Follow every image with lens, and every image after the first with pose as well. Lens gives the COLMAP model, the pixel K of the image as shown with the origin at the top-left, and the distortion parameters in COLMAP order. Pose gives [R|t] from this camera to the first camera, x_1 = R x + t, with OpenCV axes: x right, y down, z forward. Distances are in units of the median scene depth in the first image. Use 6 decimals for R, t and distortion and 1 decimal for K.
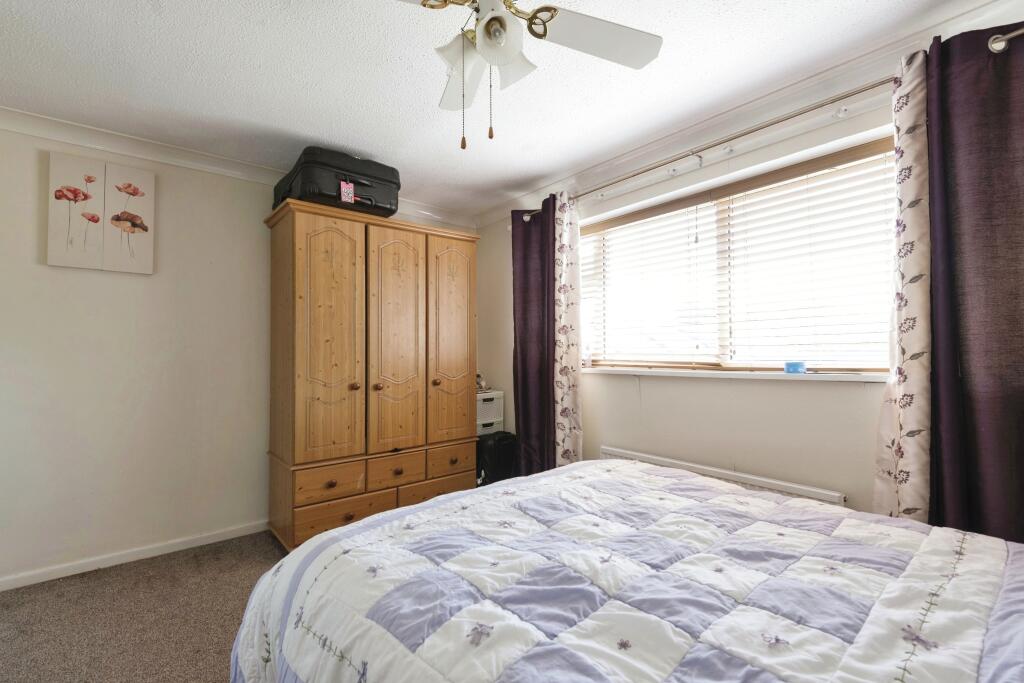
lens RADIAL K [[464.2, 0, 512.0], [0, 464.2, 341.5], [0, 0, 1]] dist [0.000026, -0.000059]
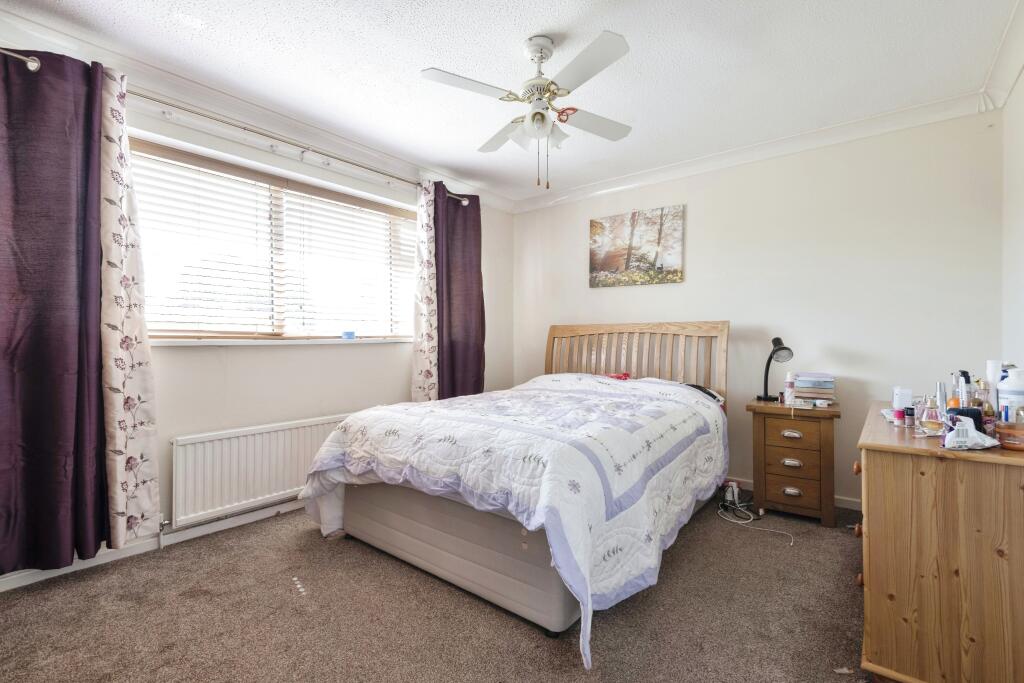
lens RADIAL K [[464.2, 0, 512.0], [0, 464.2, 341.5], [0, 0, 1]] dist [0.000026, -0.000059]
pose [[-0.218404, 0.003446, 0.975852, -0.801781], [-0.021219, 0.999741, -0.008279, 0.065979], [-0.975628, -0.022515, -0.218274, 0.715269]]
